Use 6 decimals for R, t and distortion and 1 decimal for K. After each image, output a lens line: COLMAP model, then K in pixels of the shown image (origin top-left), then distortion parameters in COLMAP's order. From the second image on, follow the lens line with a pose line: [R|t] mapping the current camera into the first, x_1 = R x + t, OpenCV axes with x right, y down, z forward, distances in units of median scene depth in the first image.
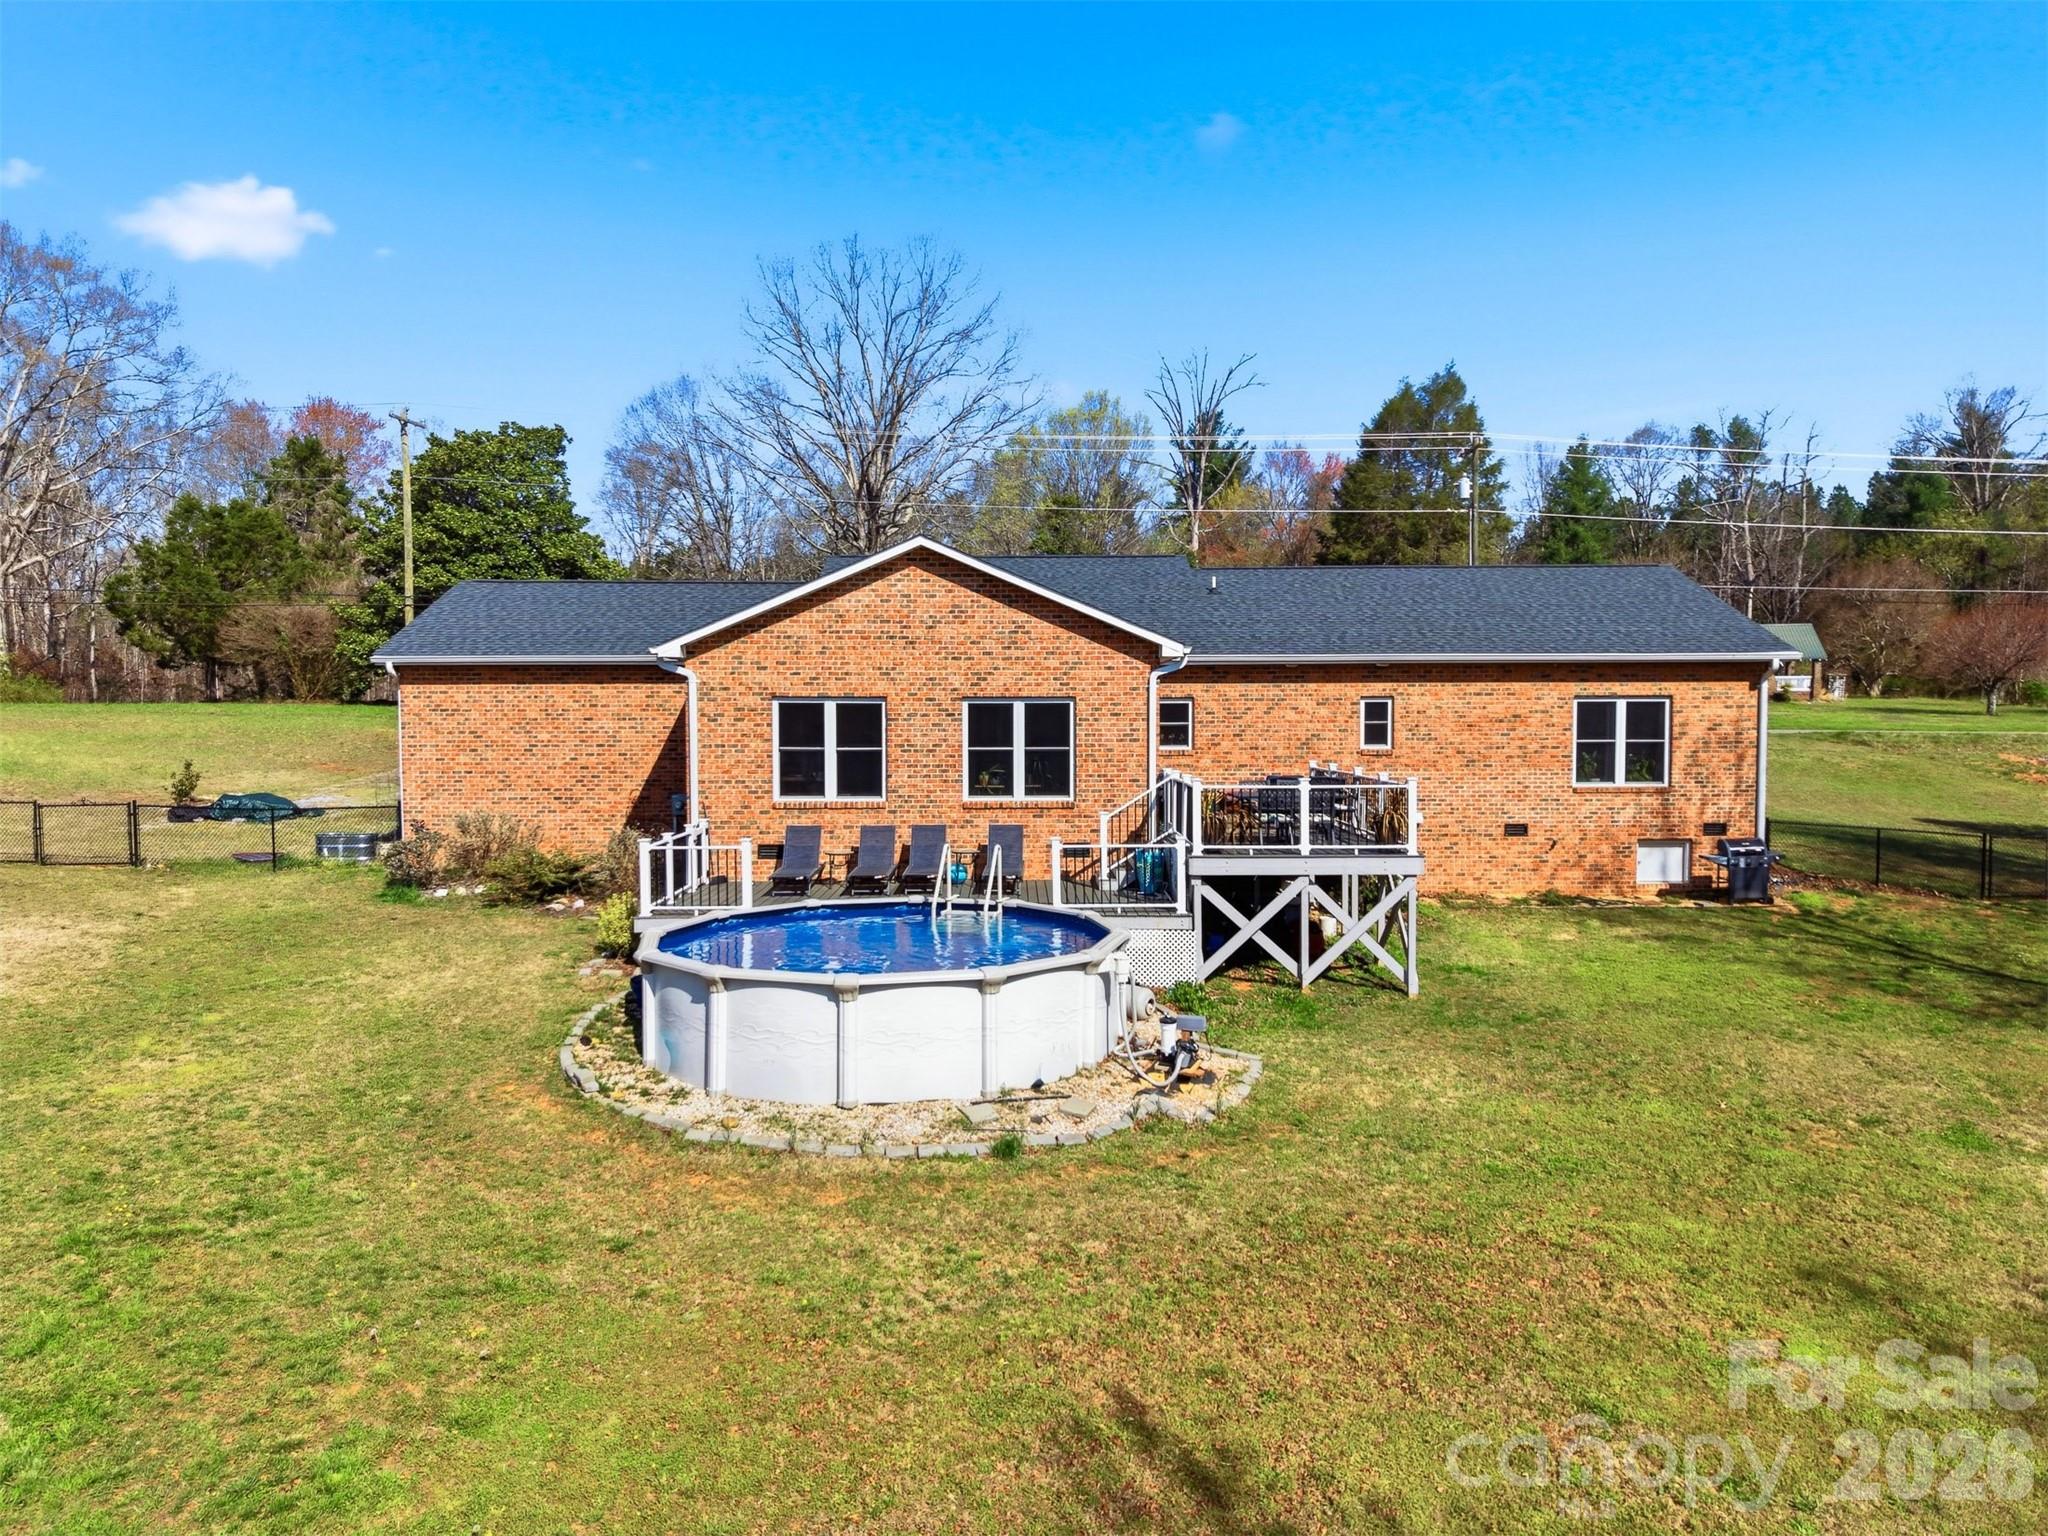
lens RADIAL K [[1372.9, 0, 1039.0], [0, 1372.9, 775.5], [0, 0, 1]] dist [0.034904, -0.033297]
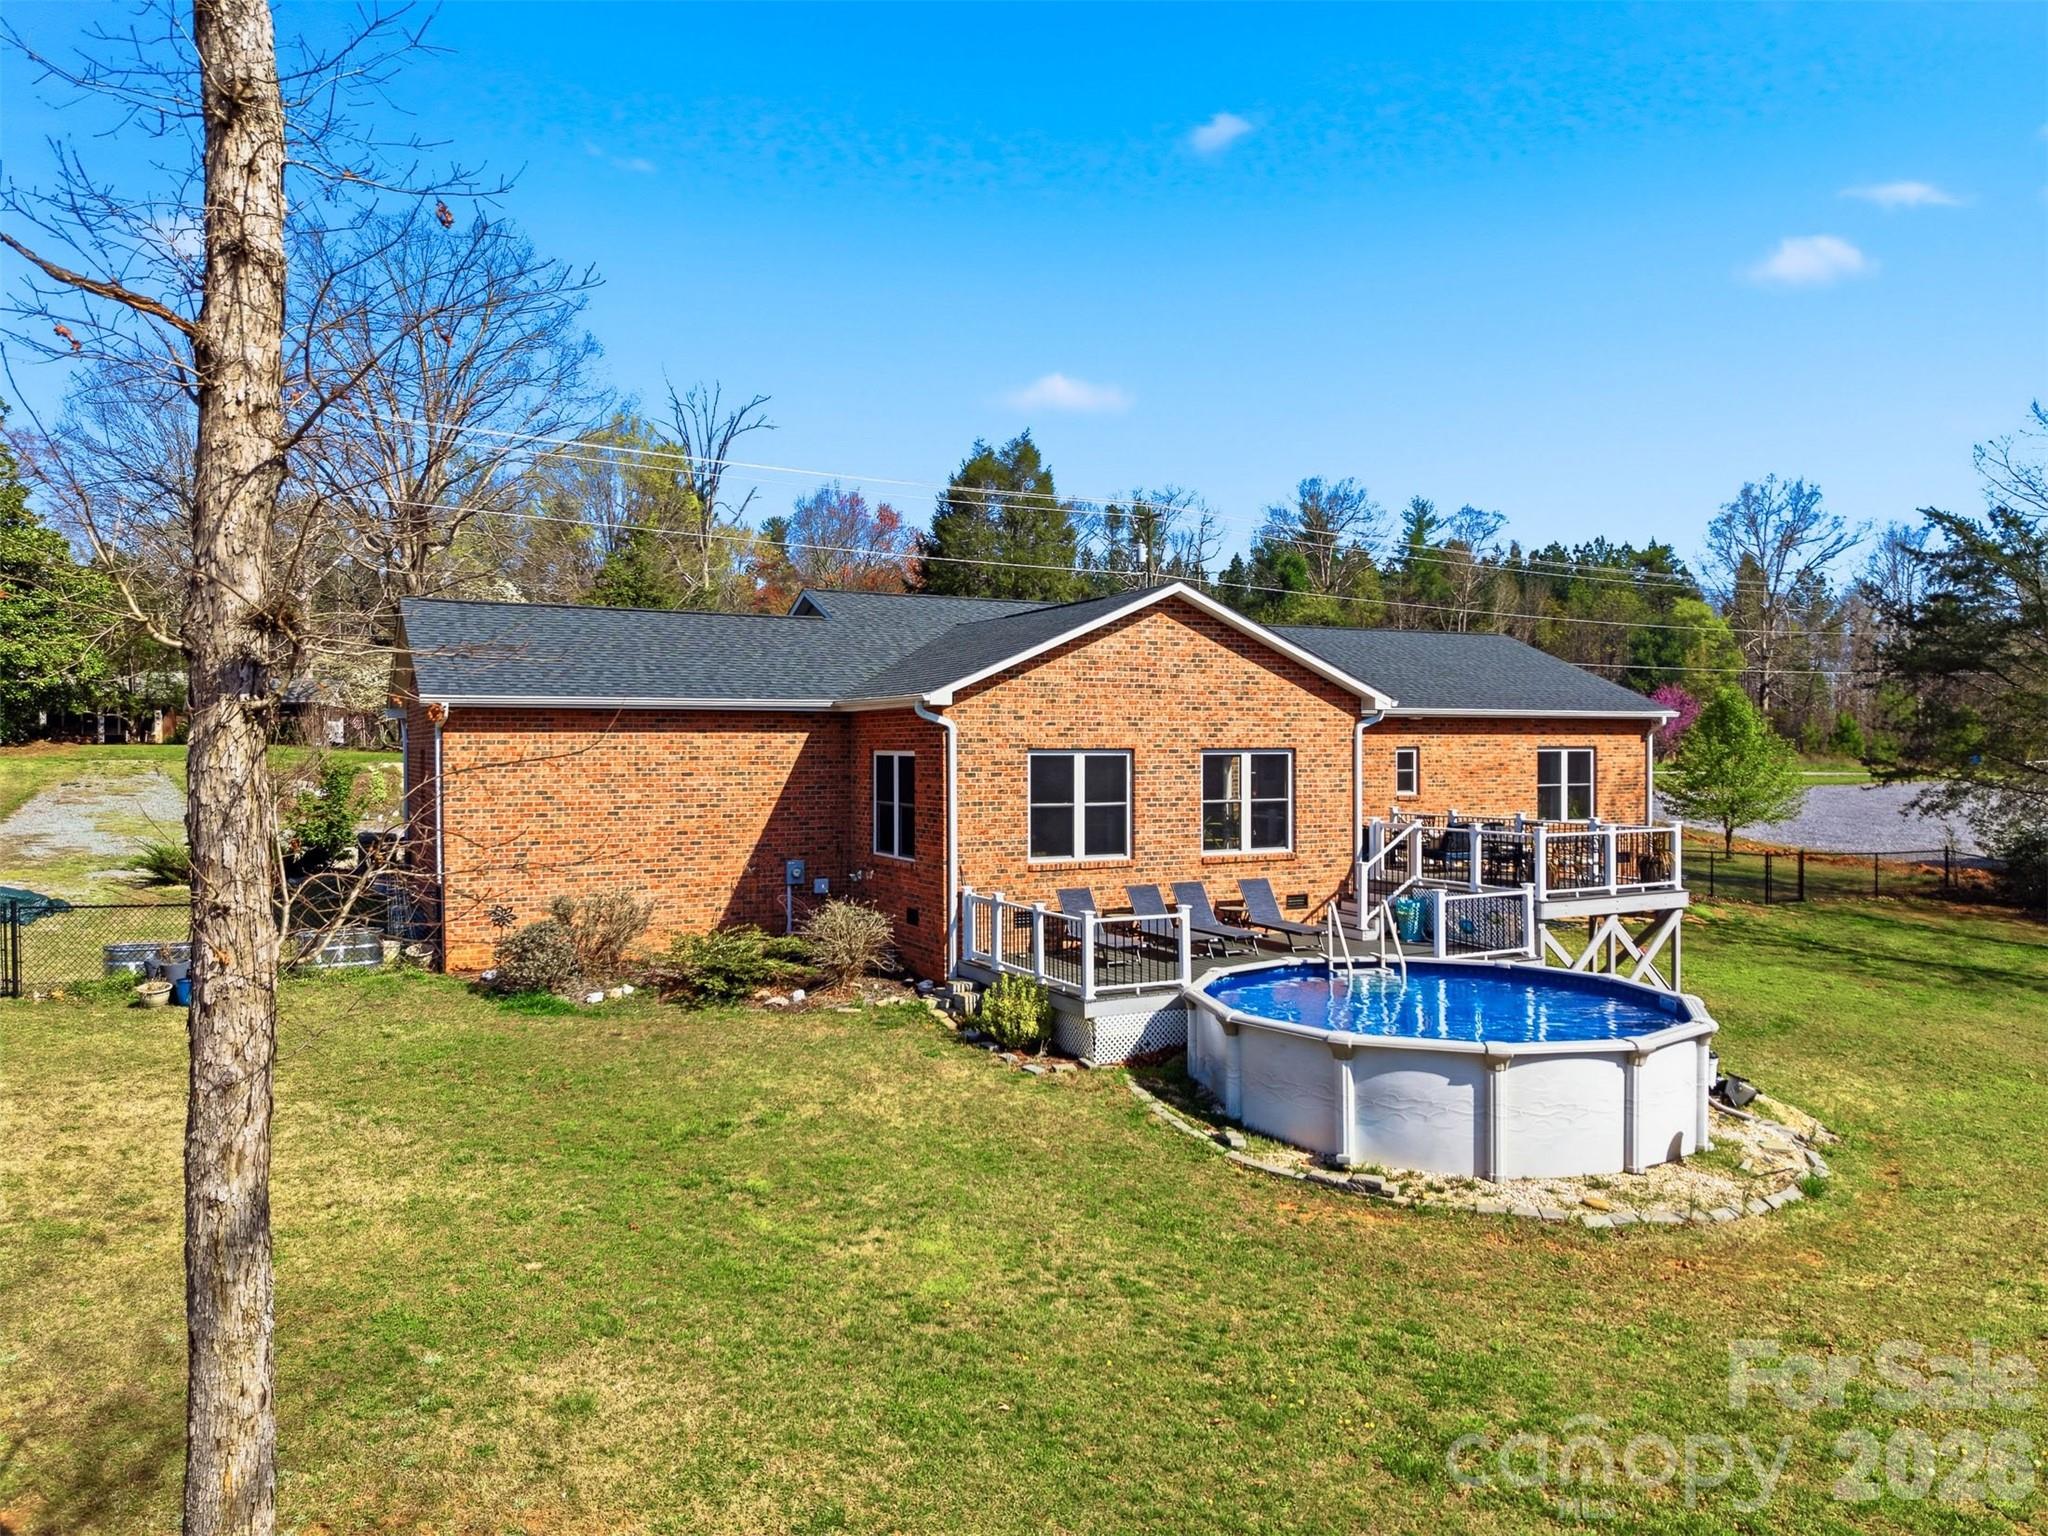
lens RADIAL K [[1372.9, 0, 1019.4], [0, 1372.9, 760.1], [0, 0, 1]] dist [0.034904, -0.033297]
pose [[0.896338, -0.004568, 0.443347, -0.597223], [0.023365, 0.999044, -0.036945, -0.016355], [-0.442755, 0.043474, 0.895588, 0.190510]]
